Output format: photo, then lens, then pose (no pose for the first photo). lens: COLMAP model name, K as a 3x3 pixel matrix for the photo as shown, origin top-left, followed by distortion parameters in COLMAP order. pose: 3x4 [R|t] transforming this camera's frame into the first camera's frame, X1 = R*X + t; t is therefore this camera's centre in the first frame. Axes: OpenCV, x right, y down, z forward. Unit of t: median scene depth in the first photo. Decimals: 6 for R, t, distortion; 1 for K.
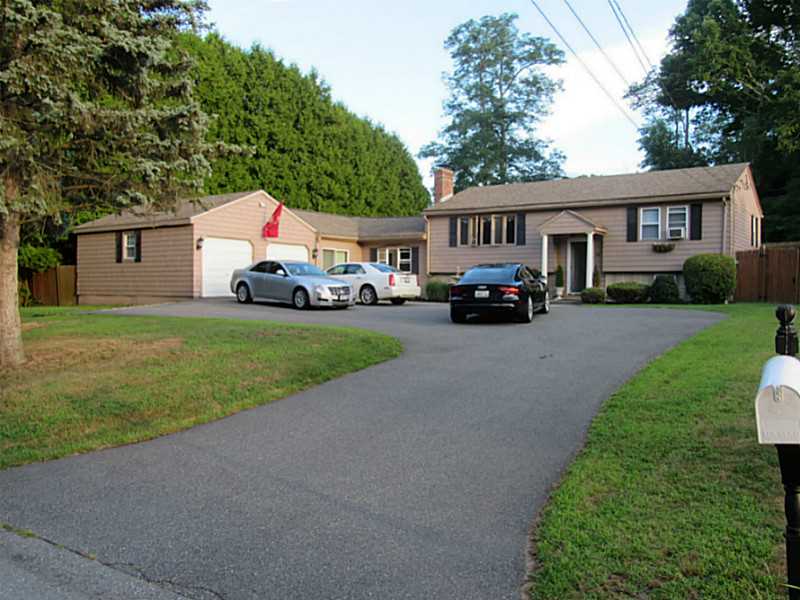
lens RADIAL K [[691.2, 0, 399.8], [0, 691.2, 300.5], [0, 0, 1]] dist [-0.008672, 0.001475]
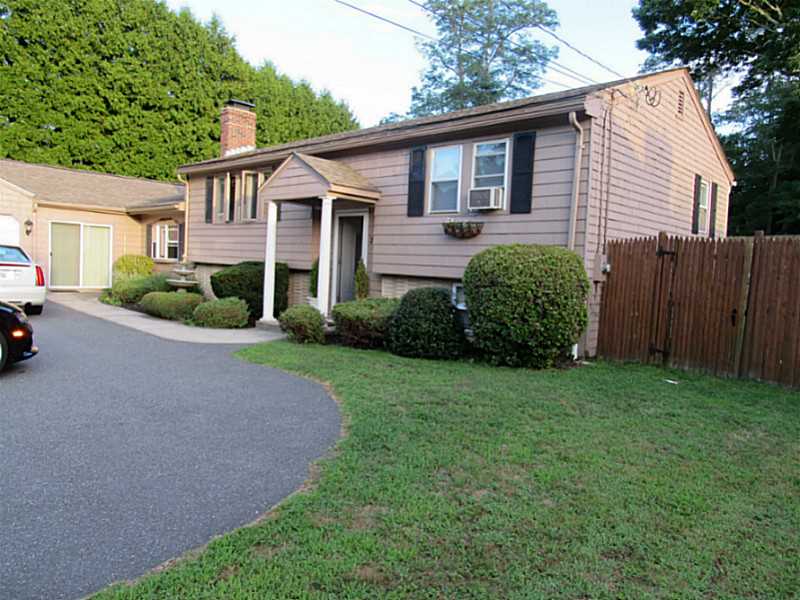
lens RADIAL K [[571.0, 0, 399.8], [0, 571.0, 299.4], [0, 0, 1]] dist [-0.020912, -0.000847]
pose [[0.987476, 0.047782, -0.150357, 0.364533], [-0.042357, 0.998338, 0.039080, -0.037811], [0.151975, -0.032222, 0.987859, 0.546550]]
